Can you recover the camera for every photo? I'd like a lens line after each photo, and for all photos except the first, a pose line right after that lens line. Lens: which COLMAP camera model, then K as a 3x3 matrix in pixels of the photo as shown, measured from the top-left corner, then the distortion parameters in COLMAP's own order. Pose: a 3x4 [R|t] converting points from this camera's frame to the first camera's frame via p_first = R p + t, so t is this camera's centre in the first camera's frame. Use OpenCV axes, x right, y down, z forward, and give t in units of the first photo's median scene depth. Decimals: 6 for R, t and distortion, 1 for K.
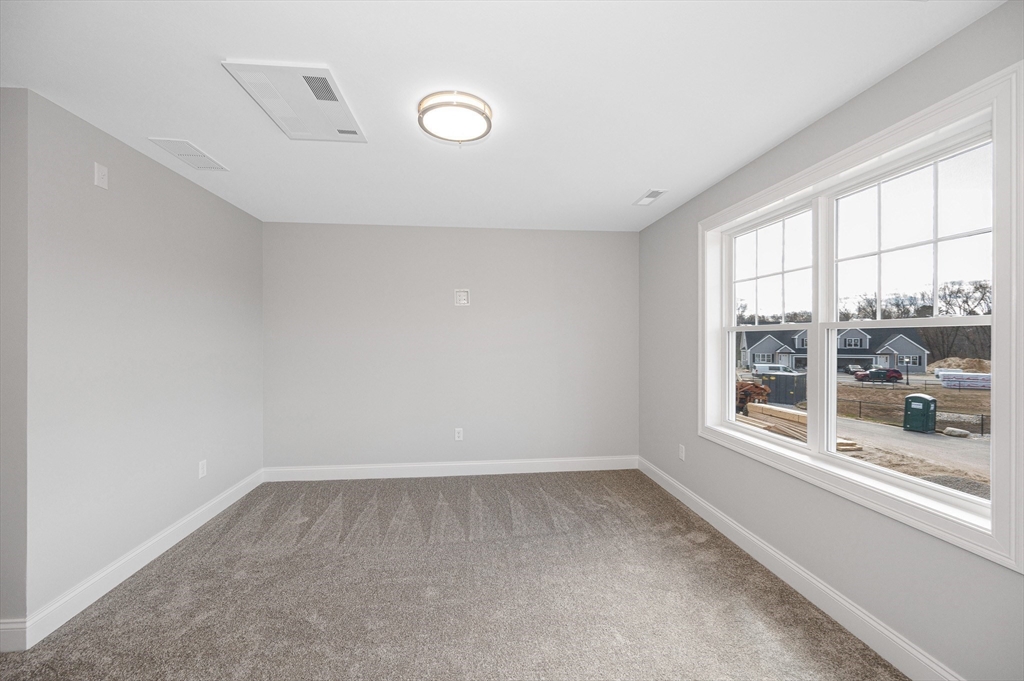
lens RADIAL K [[406.1, 0, 512.0], [0, 406.1, 340.5], [0, 0, 1]] dist [-0.000459, -0.000123]
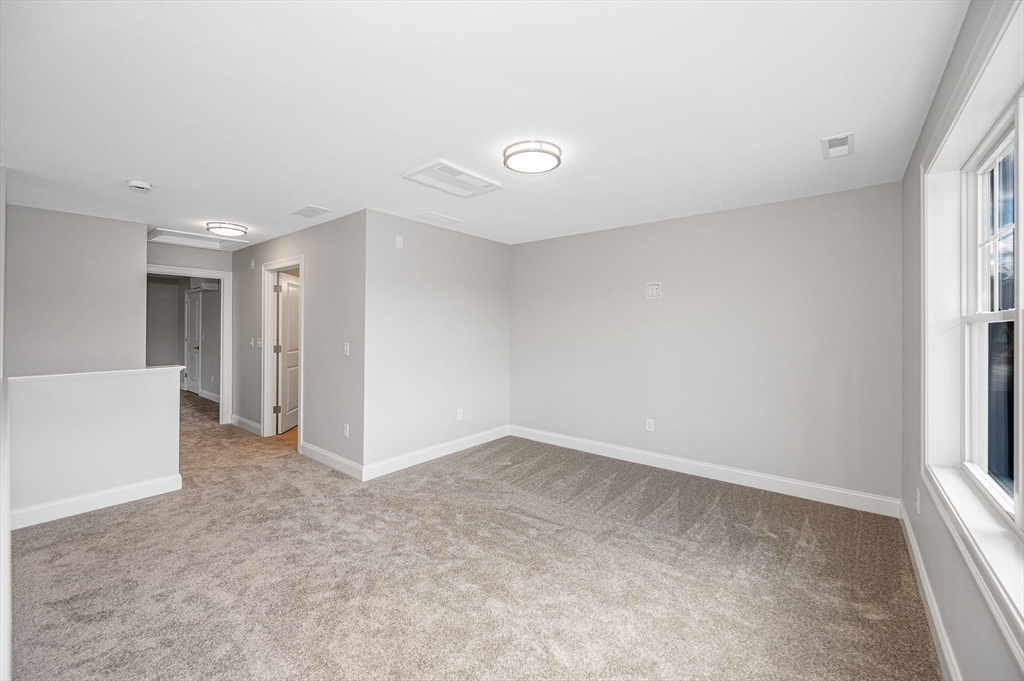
lens RADIAL K [[409.5, 0, 512.2], [0, 409.5, 328.9], [0, 0, 1]] dist [0.000976, 0.000102]
pose [[0.707340, 0.002920, -0.706867, 0.468628], [-0.007305, 0.999968, -0.003179, -0.005778], [0.706836, 0.007412, 0.707339, 0.035605]]
